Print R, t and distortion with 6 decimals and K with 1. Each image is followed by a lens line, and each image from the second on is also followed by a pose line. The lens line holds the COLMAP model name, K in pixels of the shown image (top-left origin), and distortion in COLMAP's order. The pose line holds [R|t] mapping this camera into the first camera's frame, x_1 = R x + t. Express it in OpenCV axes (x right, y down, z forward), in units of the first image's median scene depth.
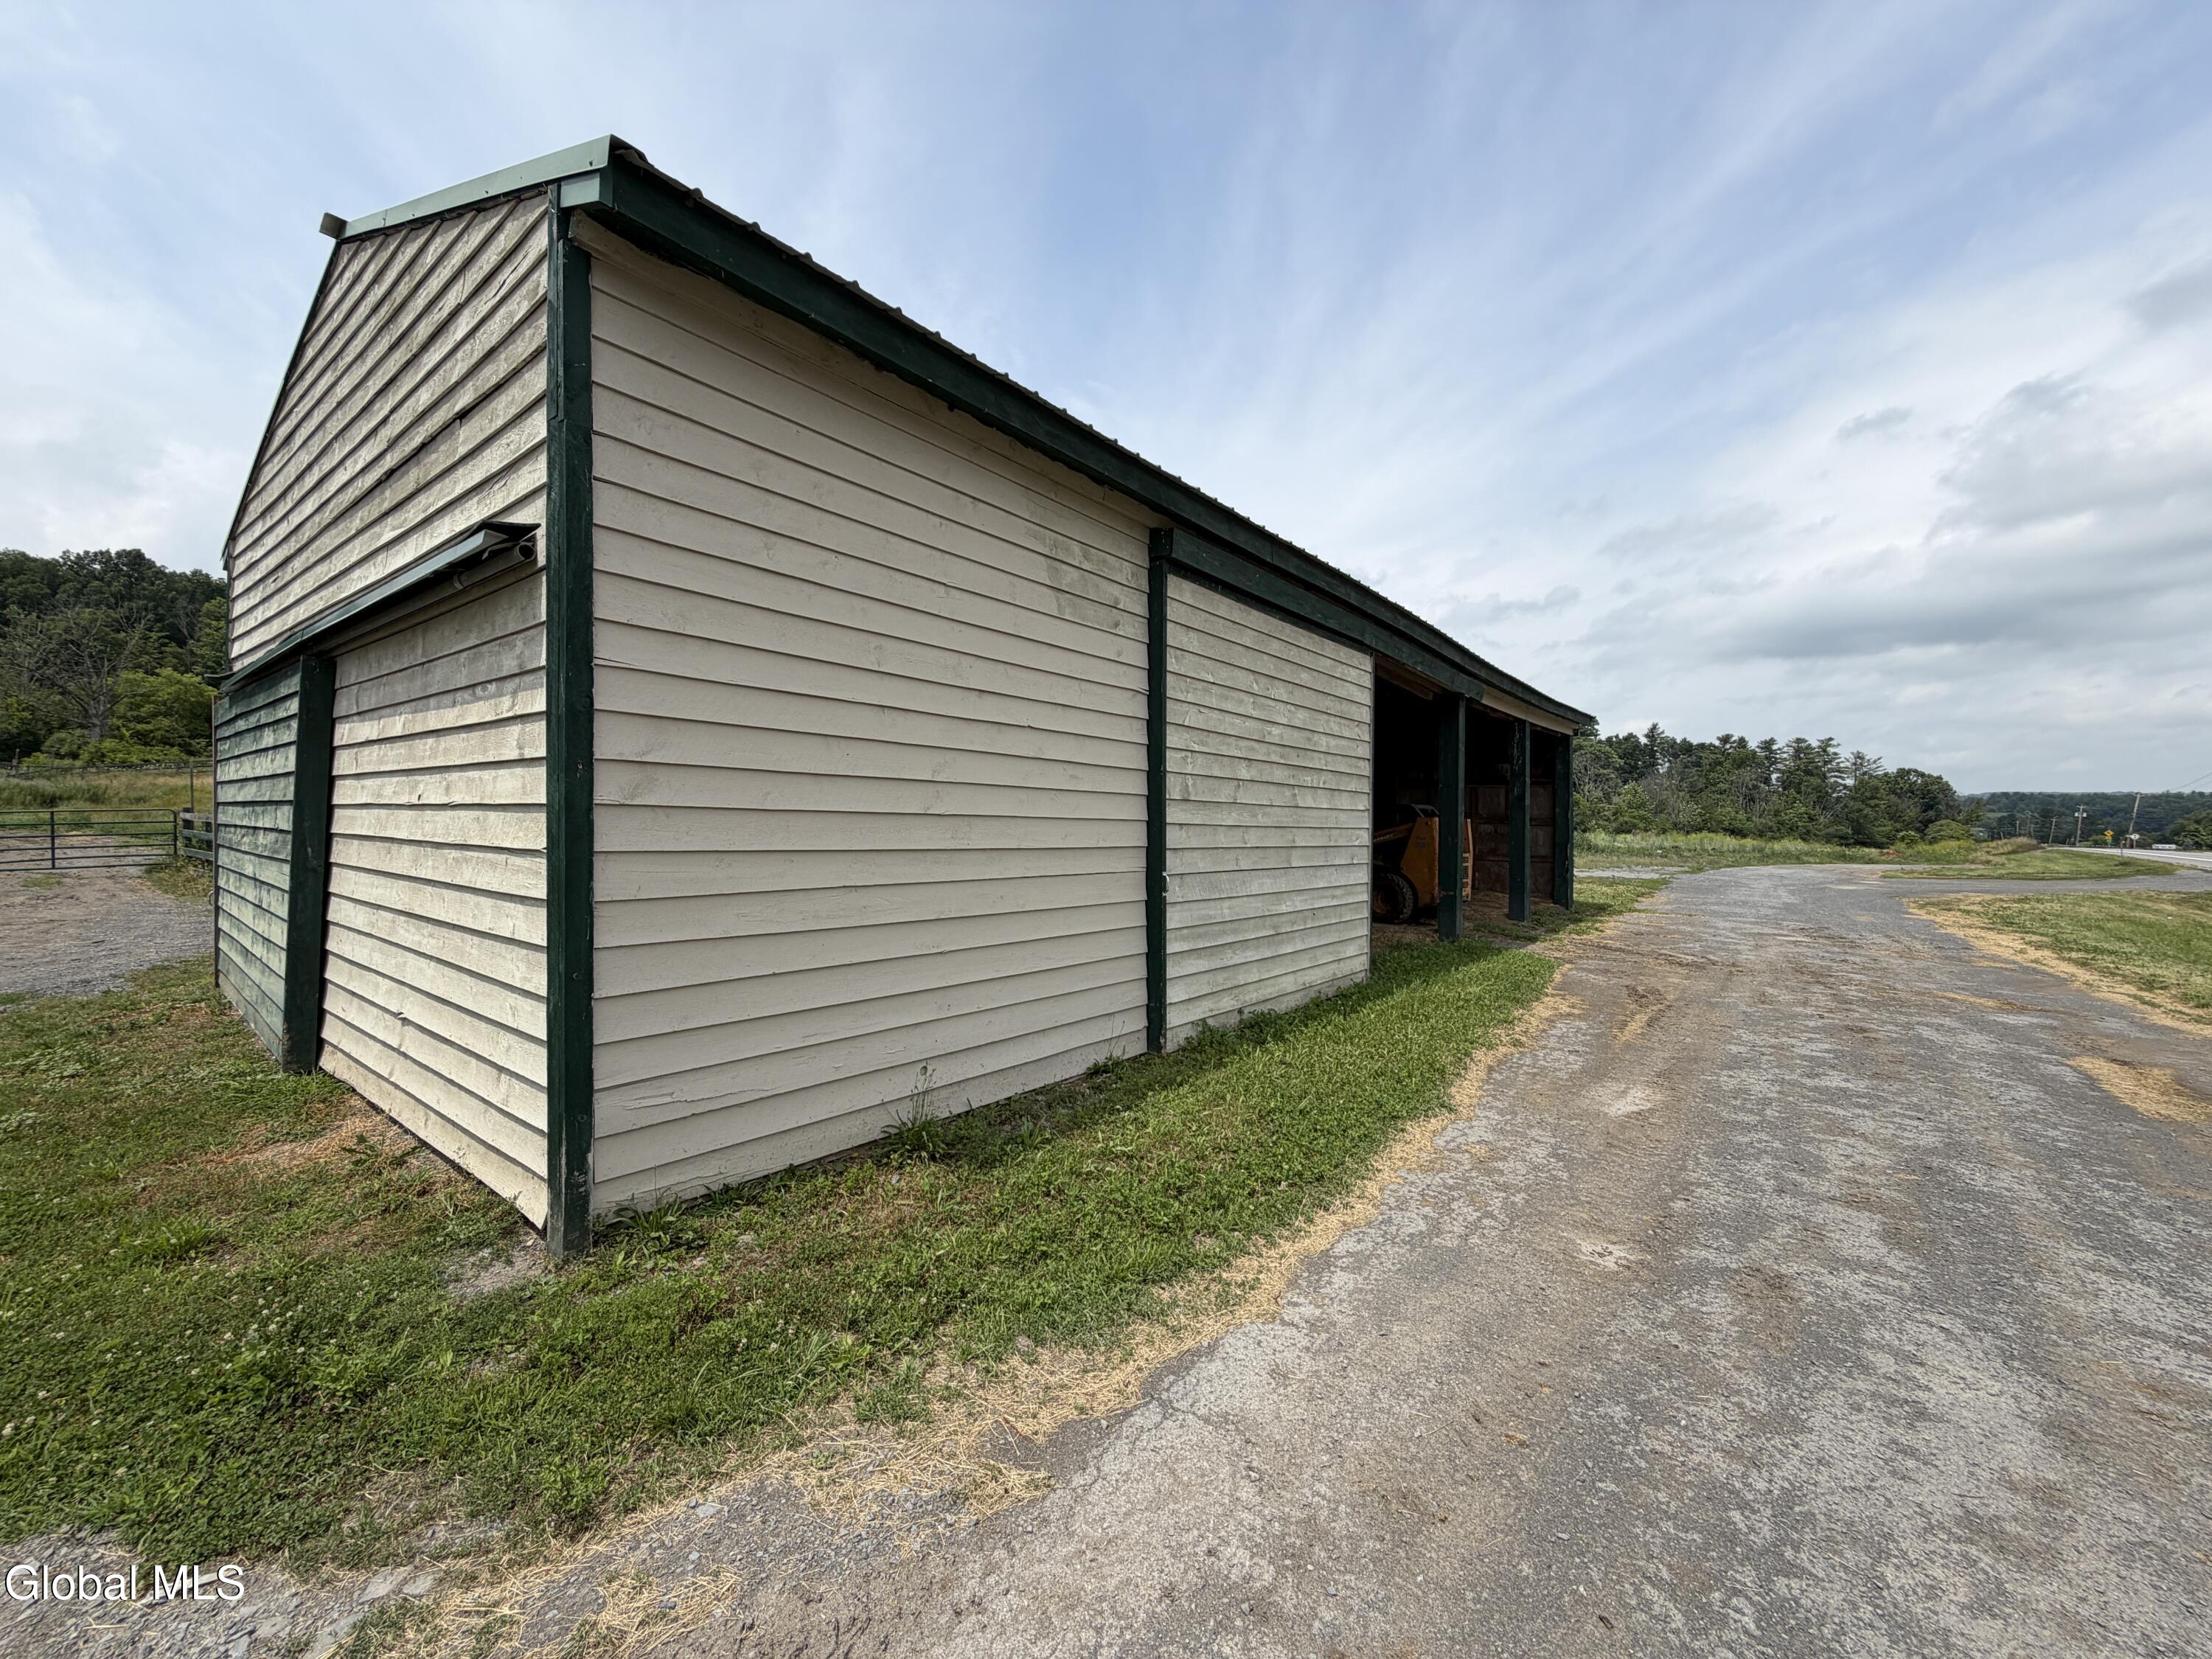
lens RADIAL K [[880.7, 0, 1105.6], [0, 880.7, 824.8], [0, 0, 1]] dist [0.000855, -0.000377]
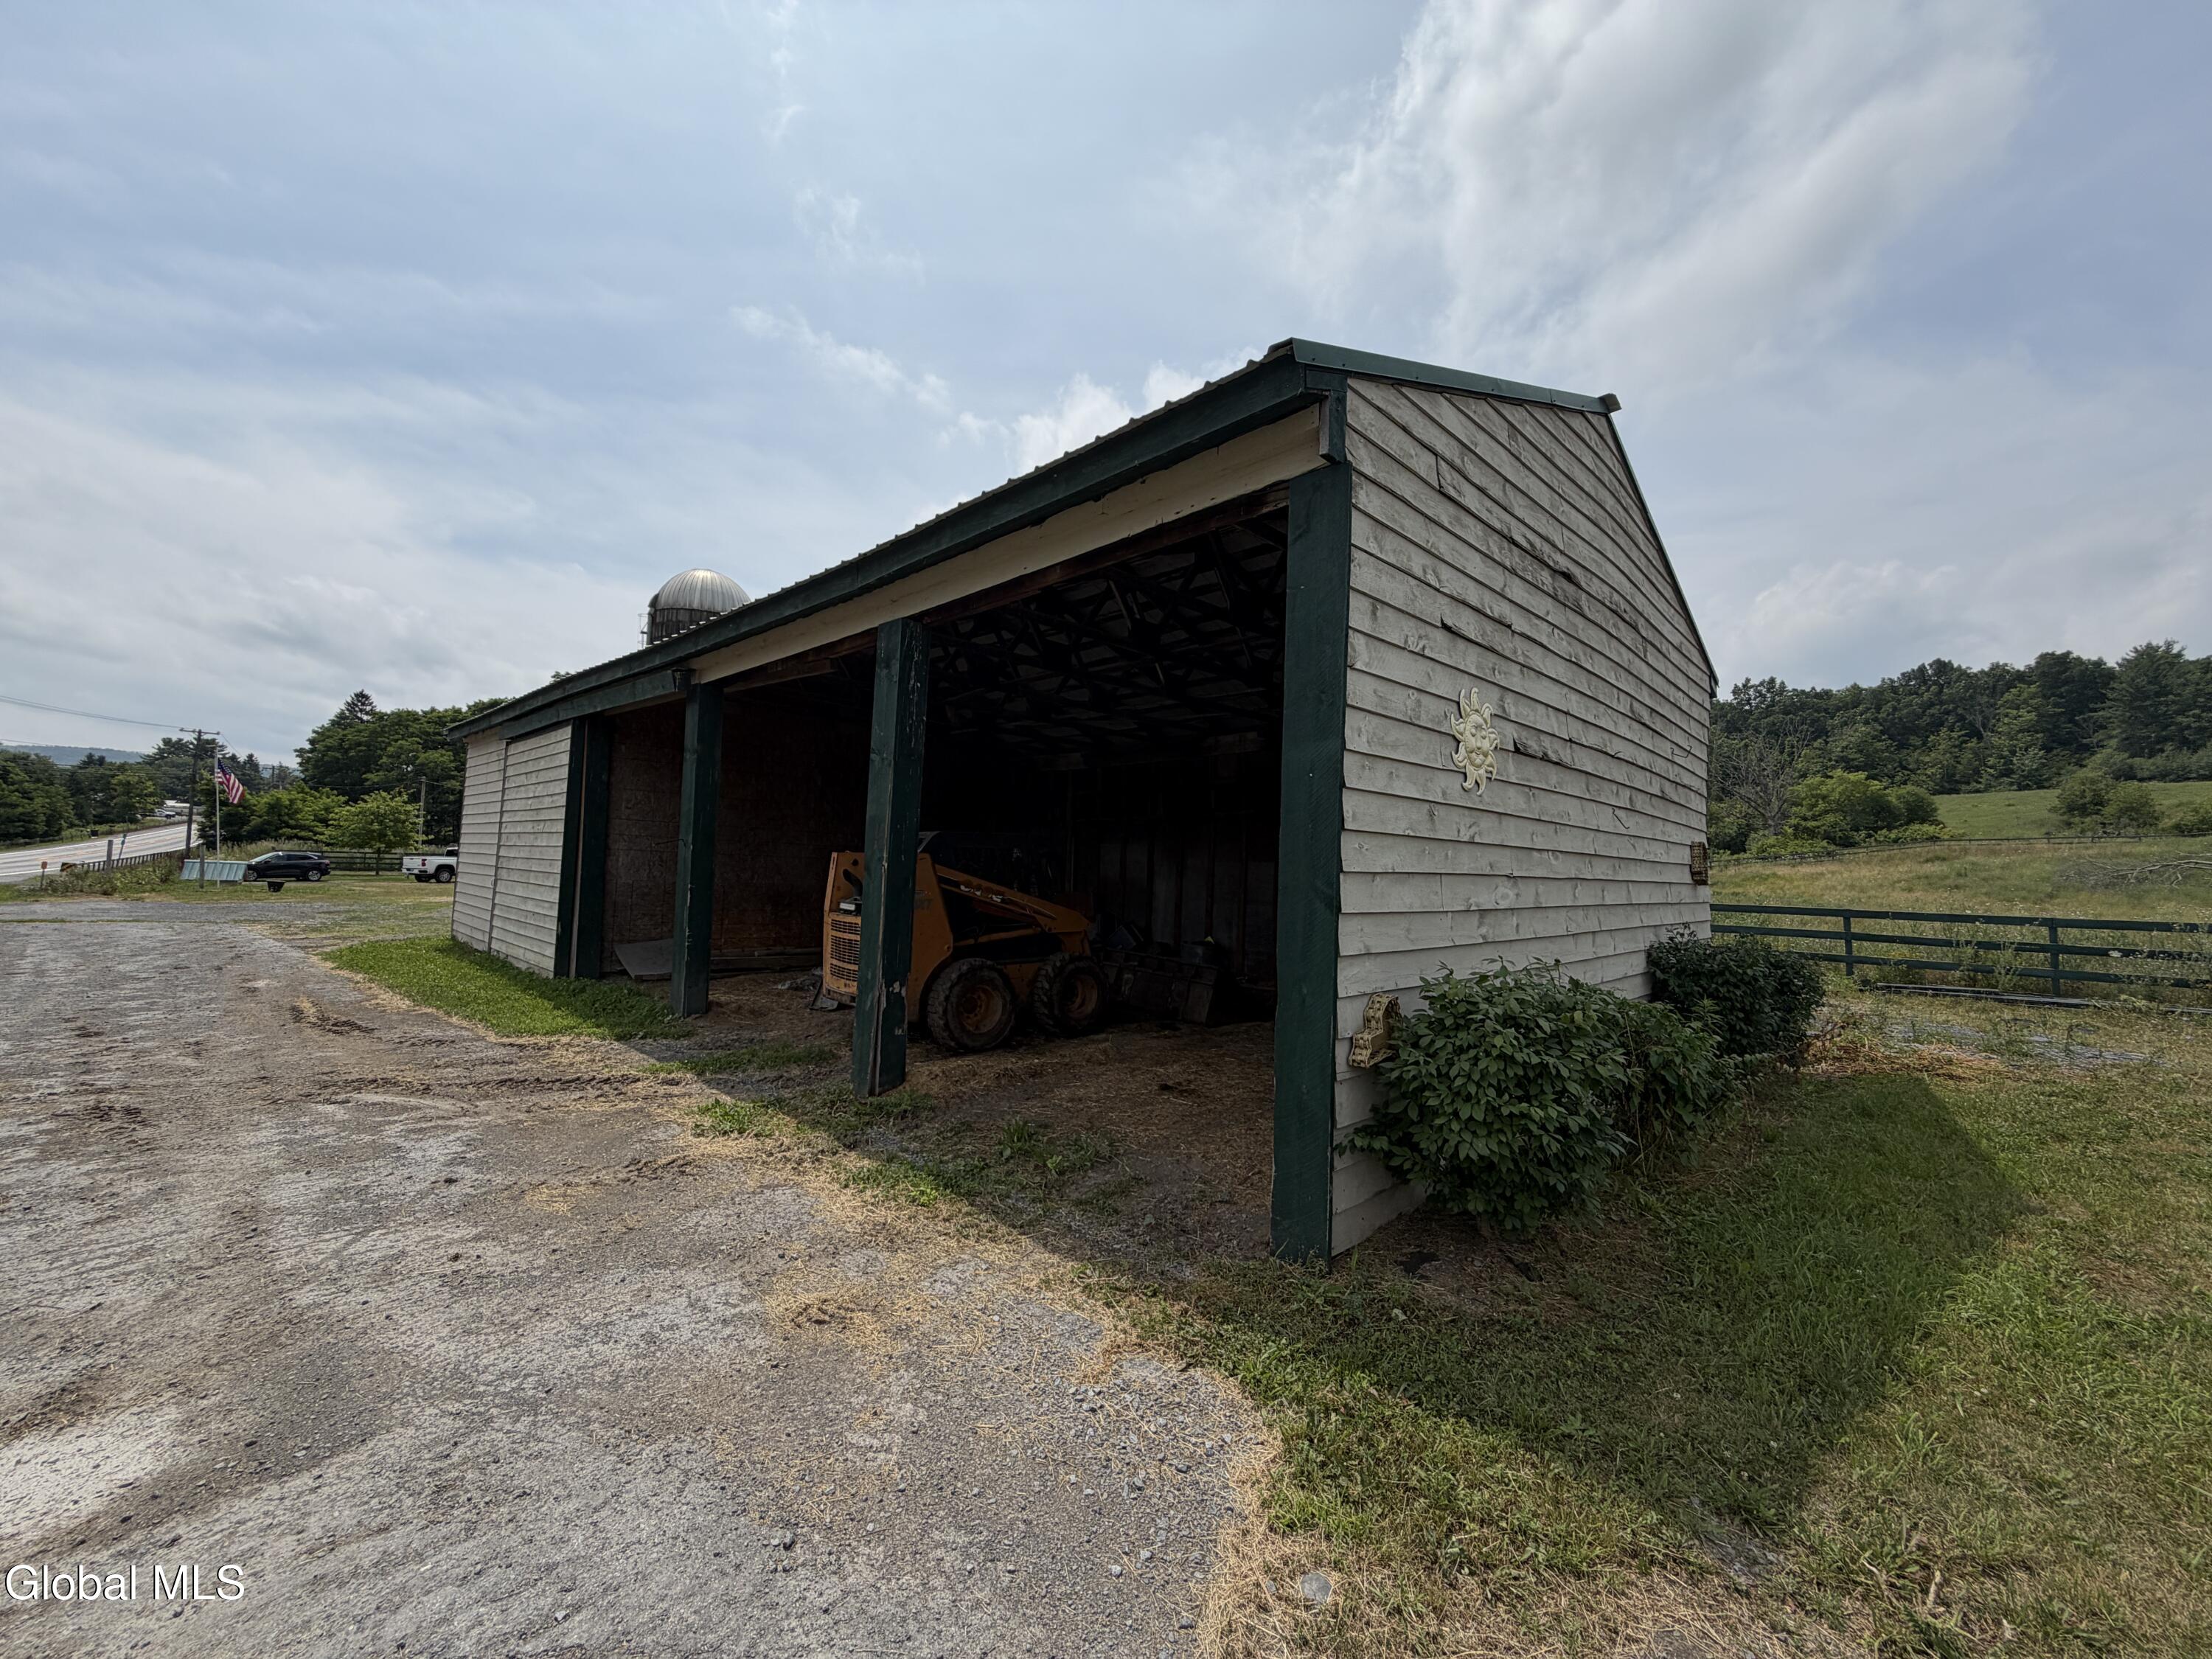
lens RADIAL K [[880.7, 0, 1101.2], [0, 880.7, 829.4], [0, 0, 1]] dist [0.000855, -0.000377]
pose [[-0.113044, -0.063808, -0.991539, 0.165351], [-0.035979, 0.997544, -0.060093, -0.001169], [0.992938, 0.028881, -0.115062, 0.216535]]
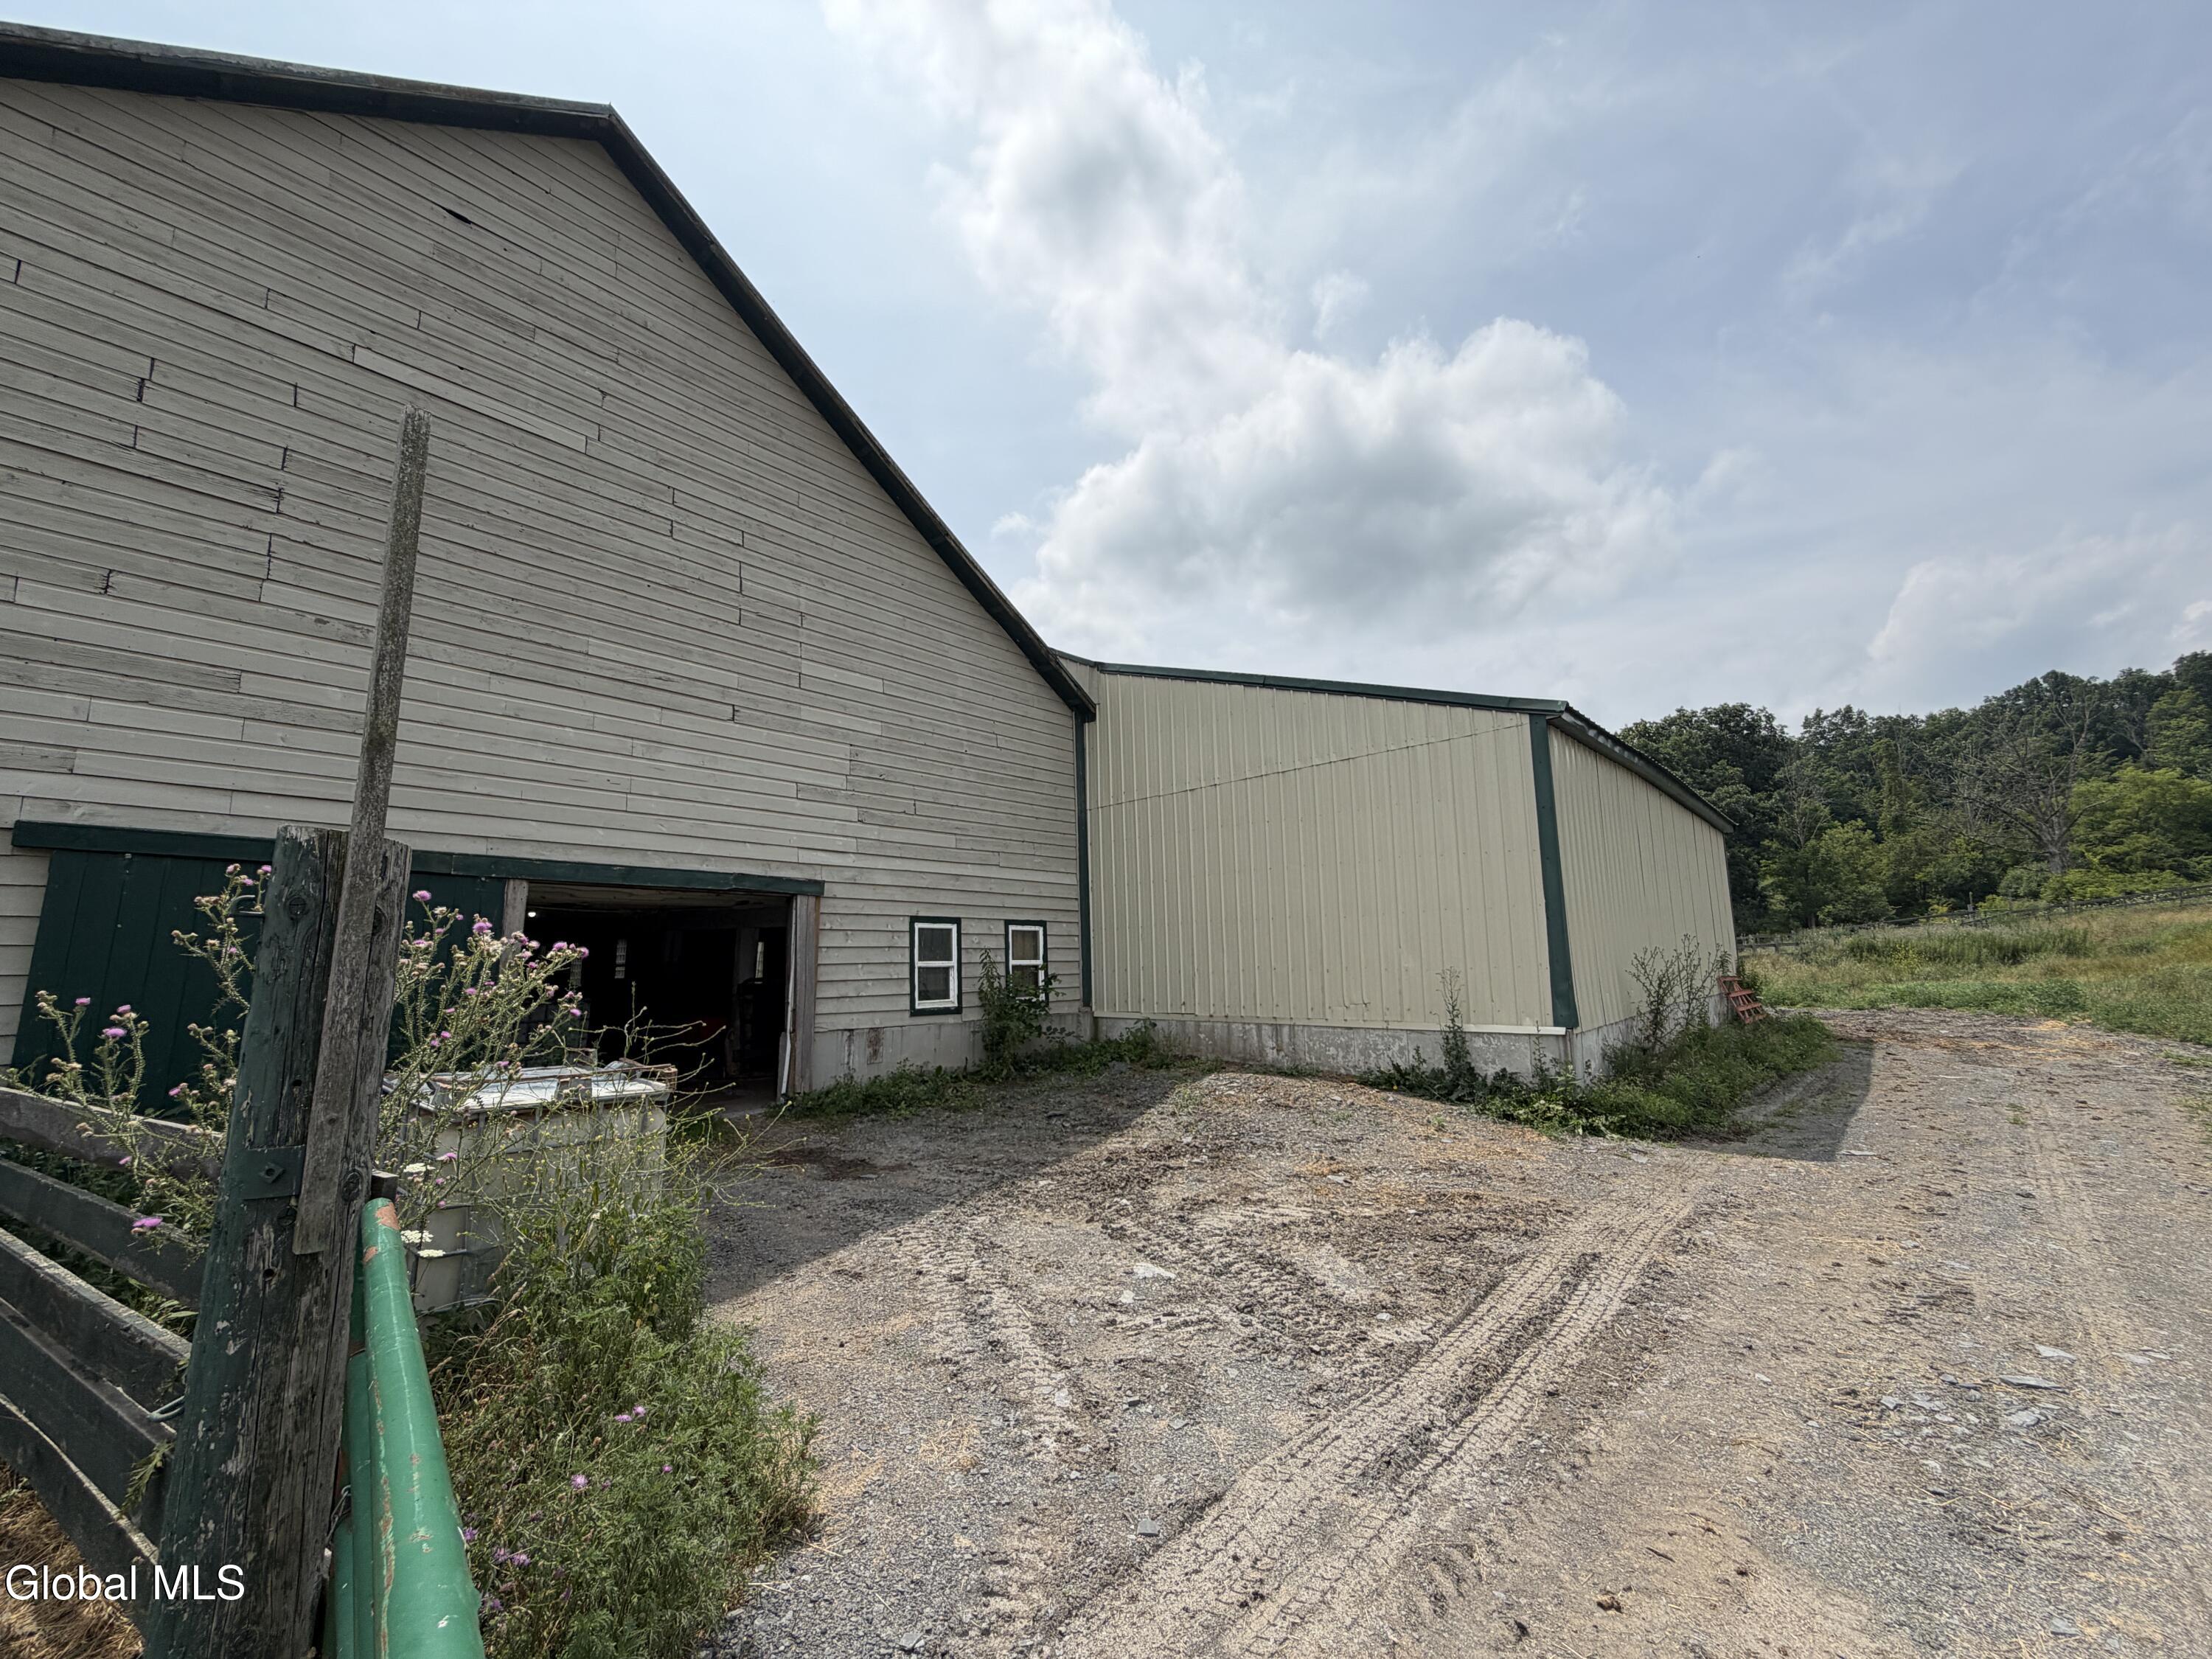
lens RADIAL K [[880.7, 0, 1104.0], [0, 880.7, 828.2], [0, 0, 1]] dist [0.000855, -0.000377]
pose [[-0.109005, -0.169458, -0.979491, -0.273663], [0.008379, 0.985170, -0.171374, -0.008091], [0.994006, -0.026887, -0.105969, 0.236451]]
